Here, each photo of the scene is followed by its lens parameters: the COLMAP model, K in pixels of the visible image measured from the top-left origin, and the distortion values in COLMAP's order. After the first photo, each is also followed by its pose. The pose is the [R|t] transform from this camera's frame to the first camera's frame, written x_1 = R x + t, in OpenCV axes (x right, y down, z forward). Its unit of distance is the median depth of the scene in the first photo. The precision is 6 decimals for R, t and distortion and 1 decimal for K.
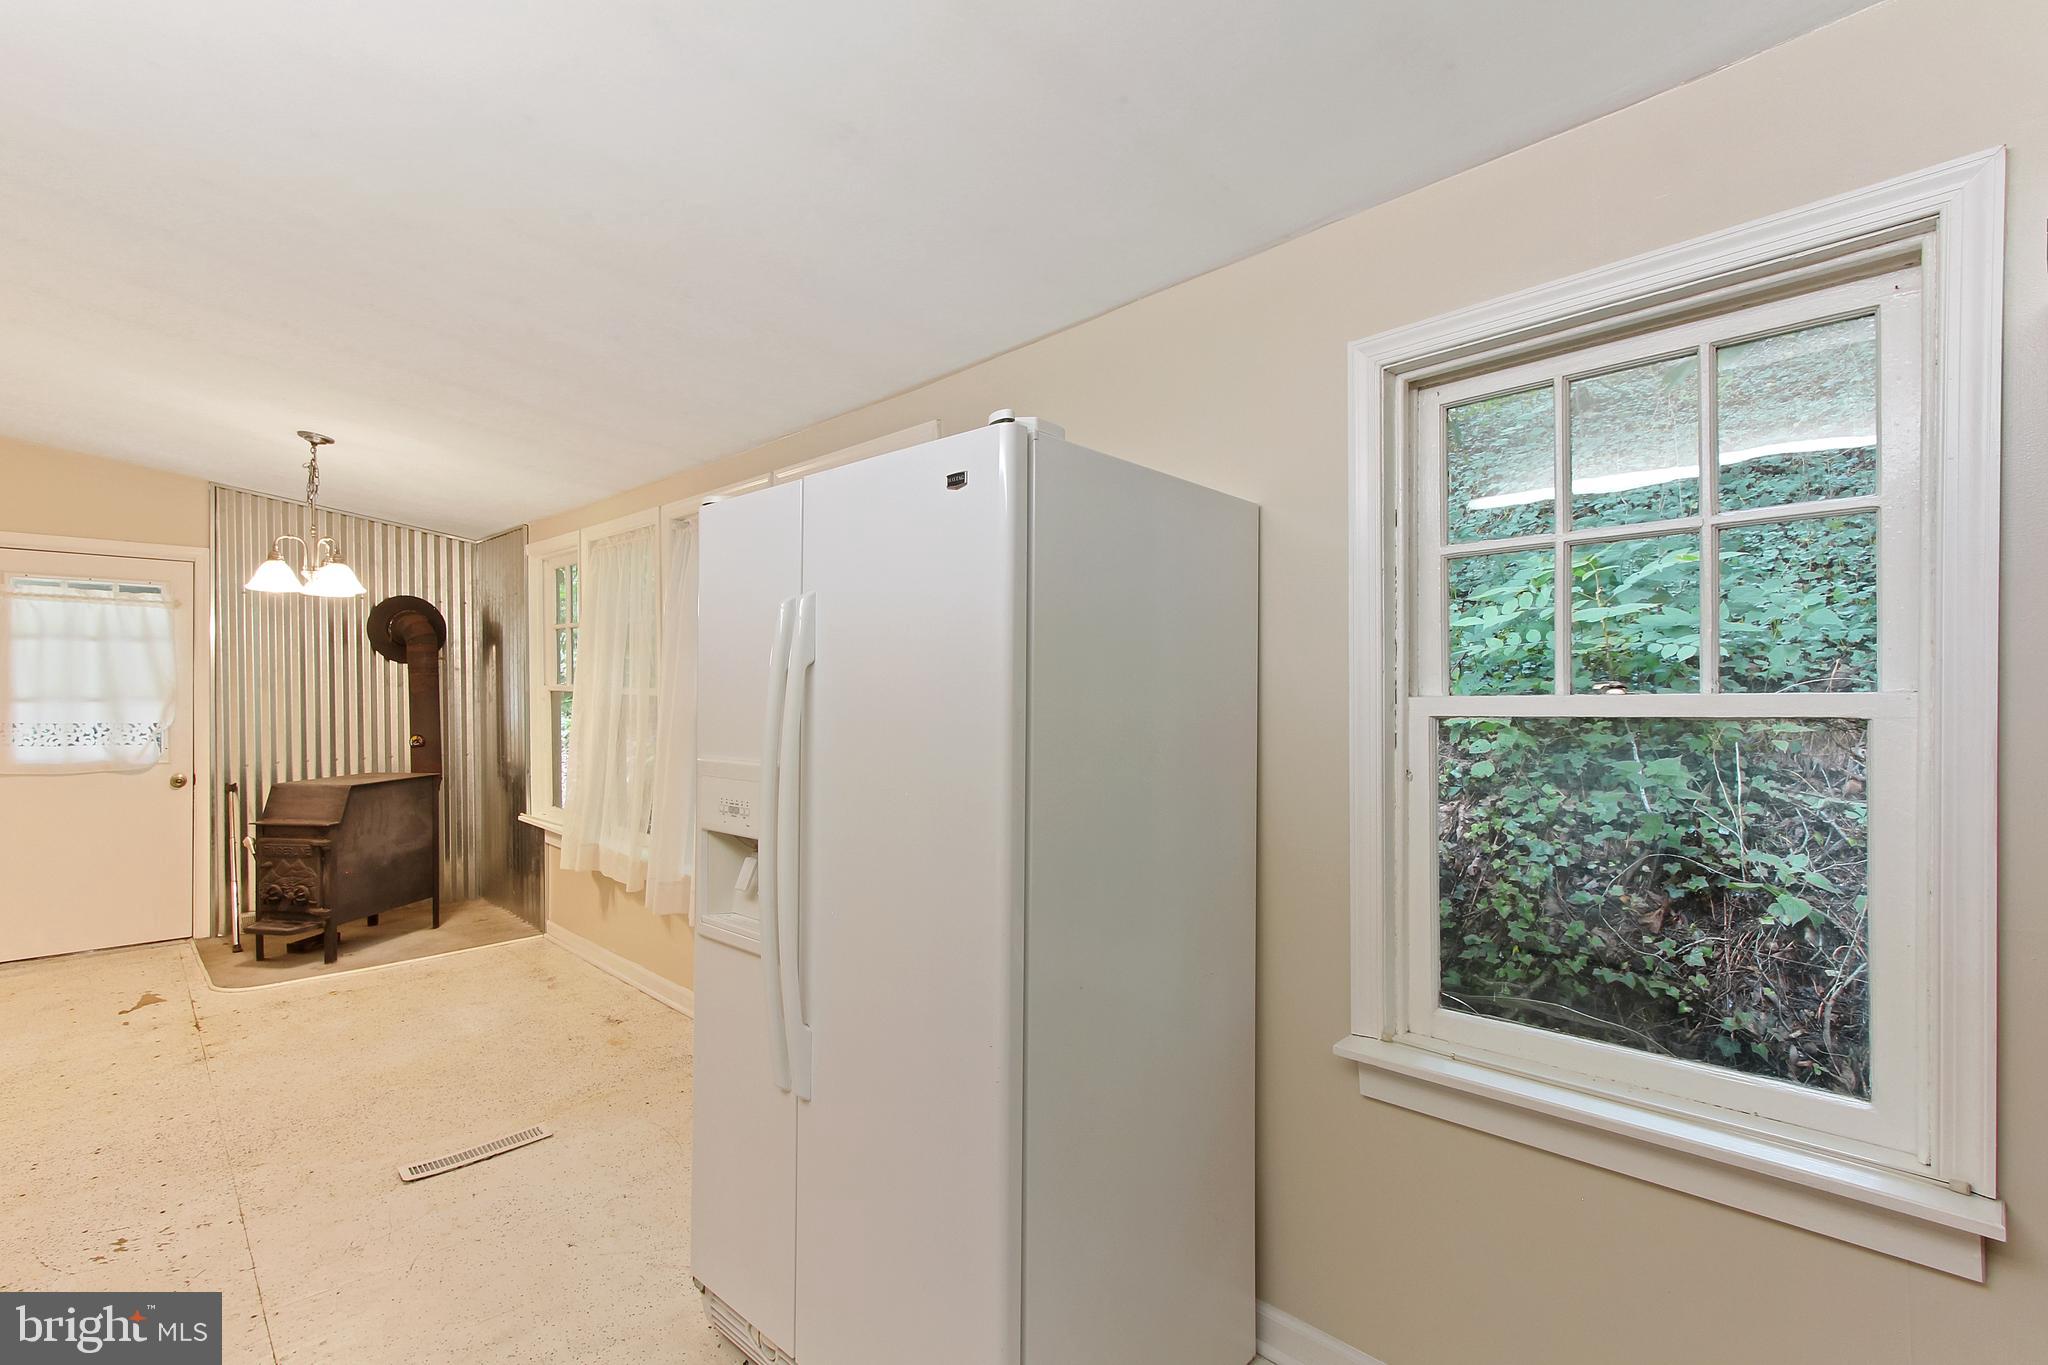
lens RADIAL K [[936.5, 0, 985.0], [0, 936.5, 694.0], [0, 0, 1]] dist [0.002213, 0.000957]
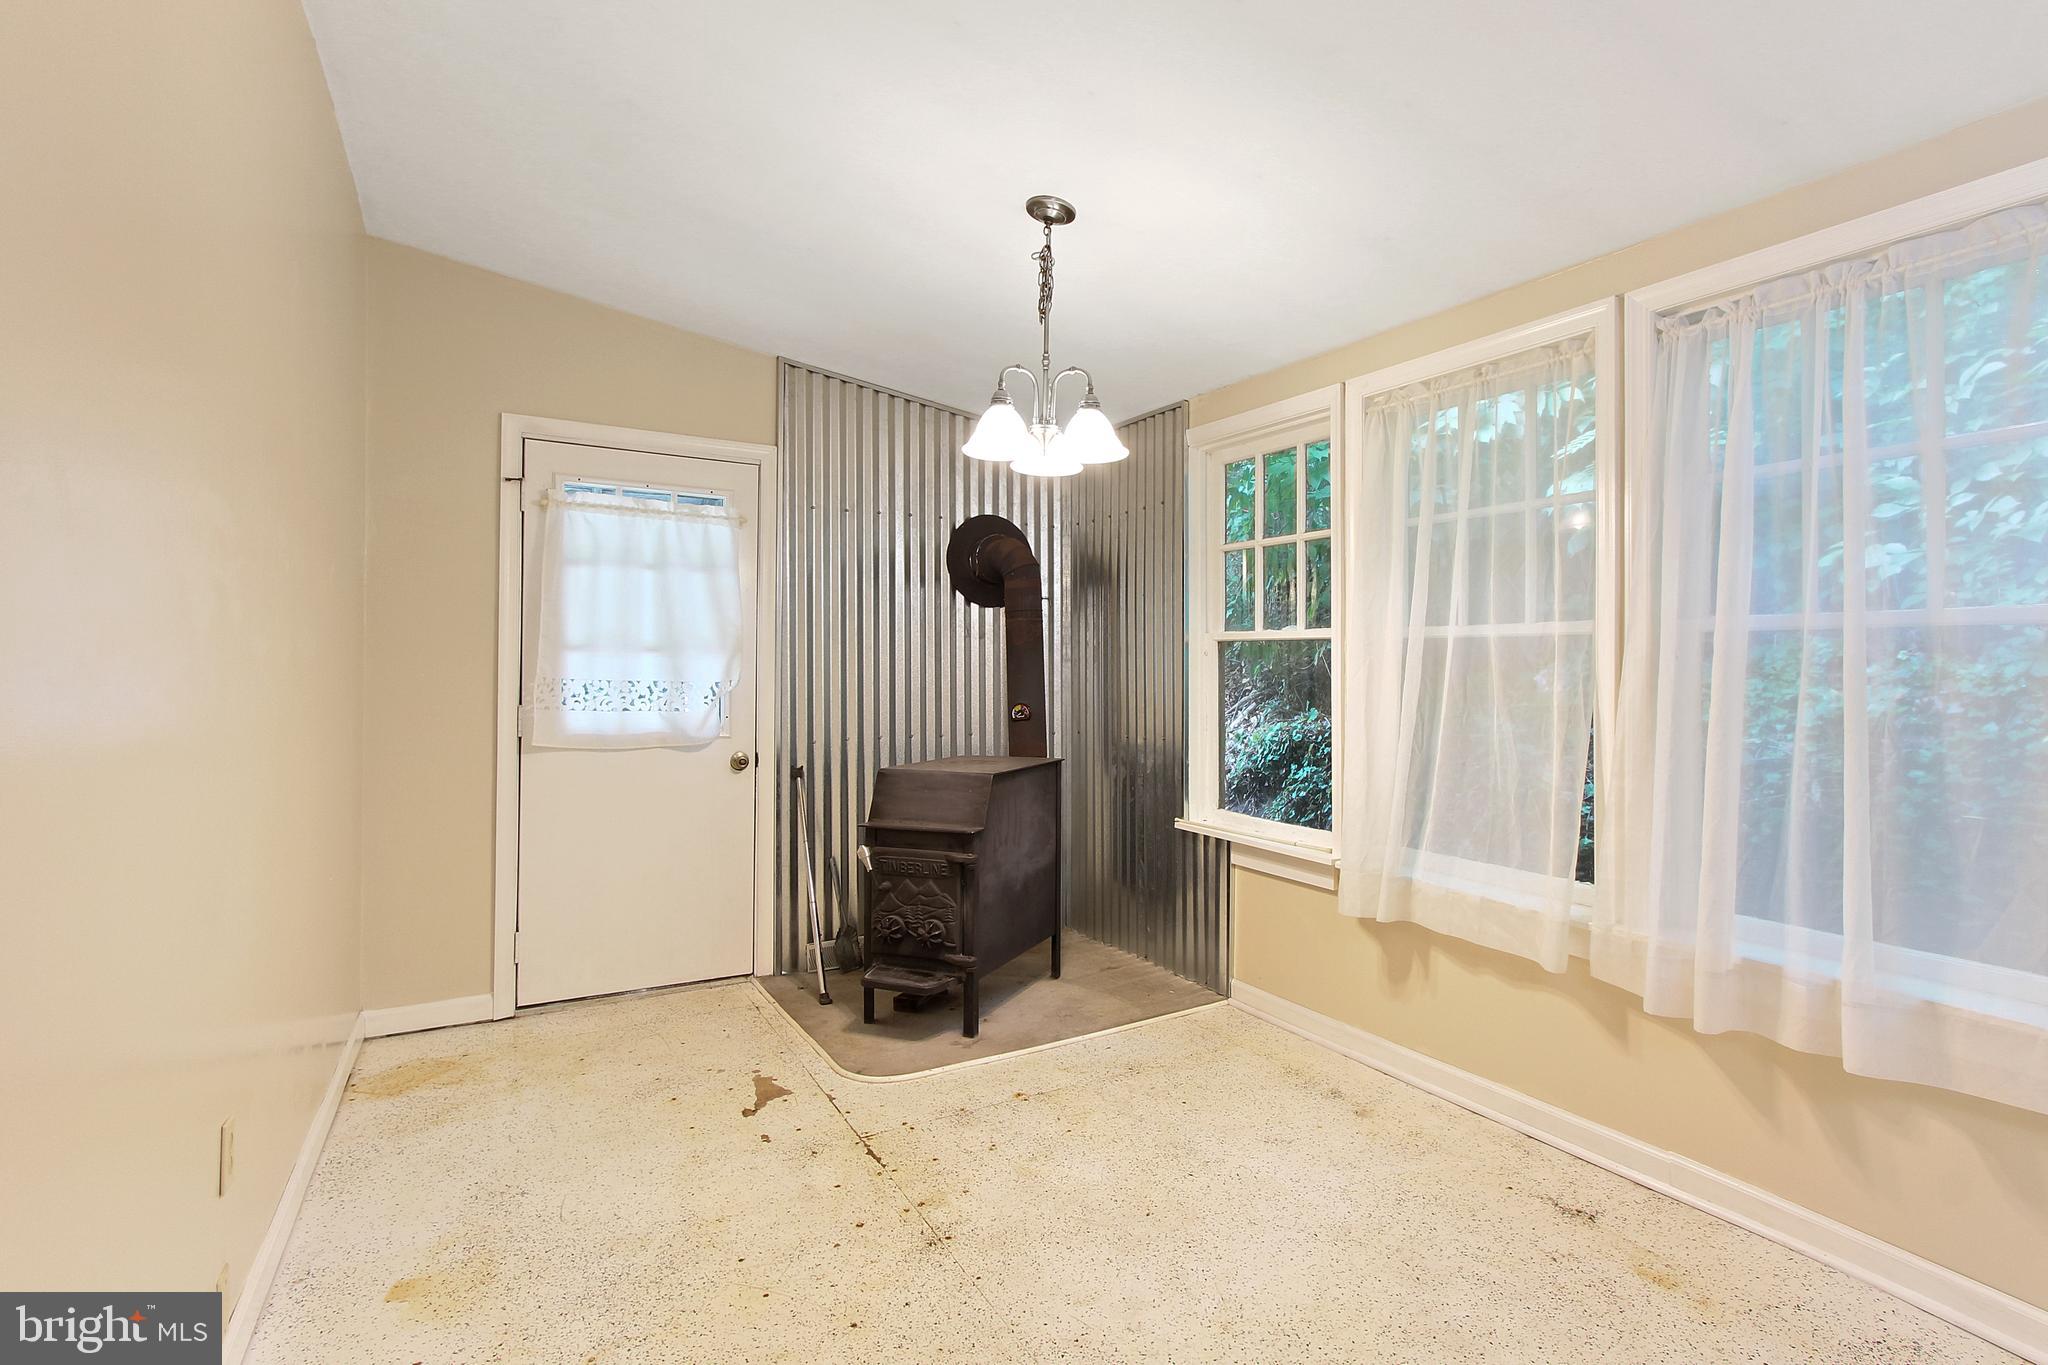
lens RADIAL K [[1004.9, 0, 1134.2], [0, 1004.9, 673.5], [0, 0, 1]] dist [-0.004459, 0.001077]
pose [[0.984419, 0.004591, -0.175777, -0.434560], [-0.005770, 0.999964, -0.006195, 0.027845], [0.175742, 0.007112, 0.984411, 0.290469]]
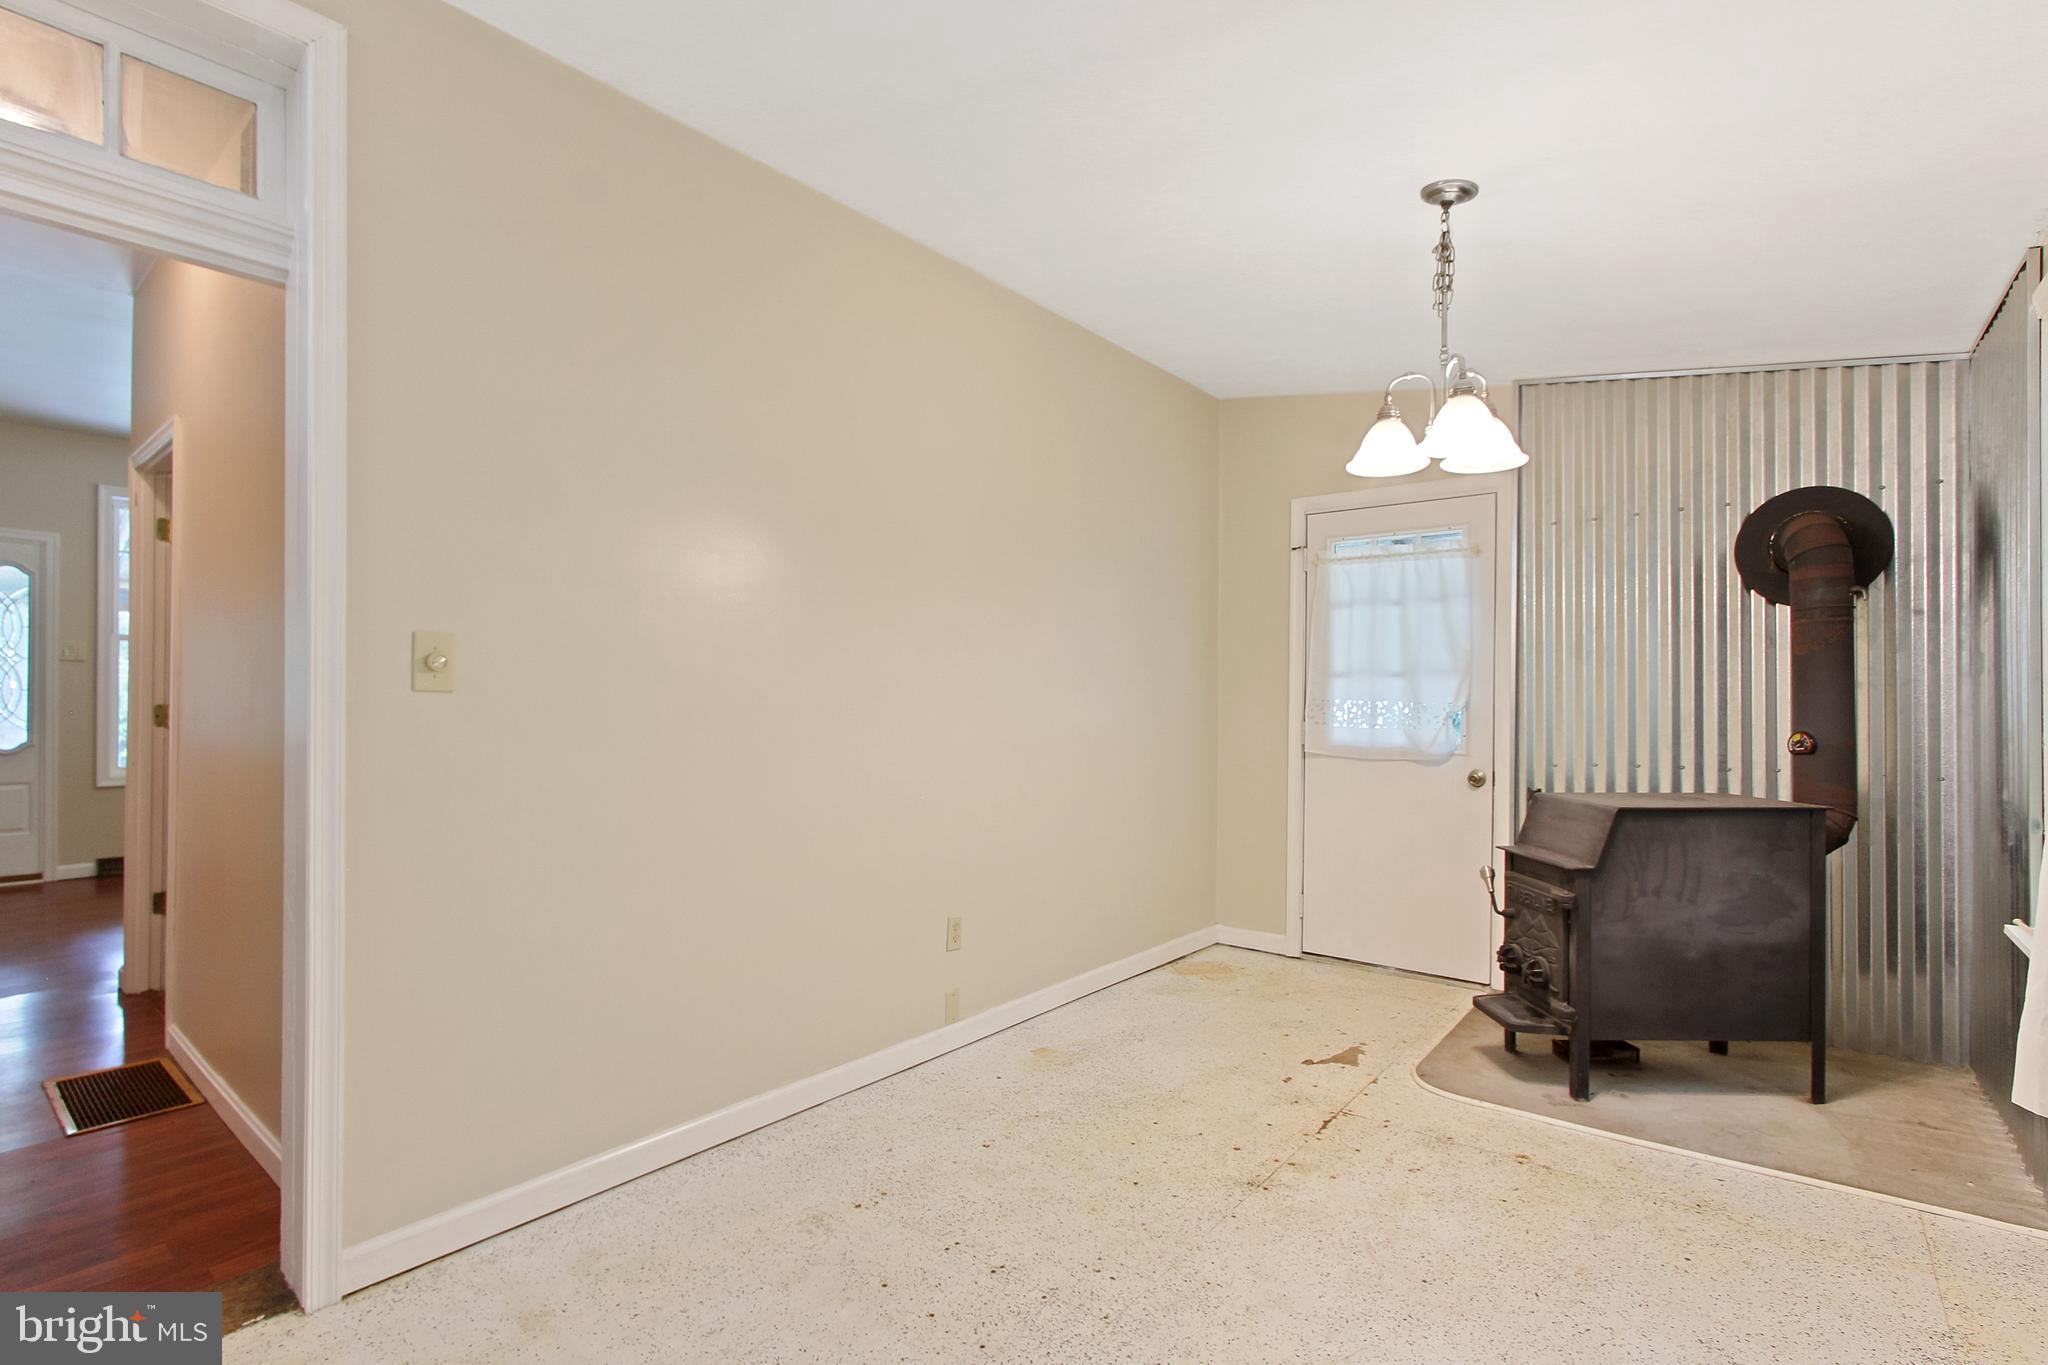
lens RADIAL K [[968.6, 0, 997.6], [0, 968.6, 701.3], [0, 0, 1]] dist [-0.000073, 0.000977]
pose [[0.141945, 0.000715, -0.989874, -0.129742], [-0.010518, 0.999944, -0.000786, 0.034923], [0.989819, 0.010523, 0.141945, 0.515879]]
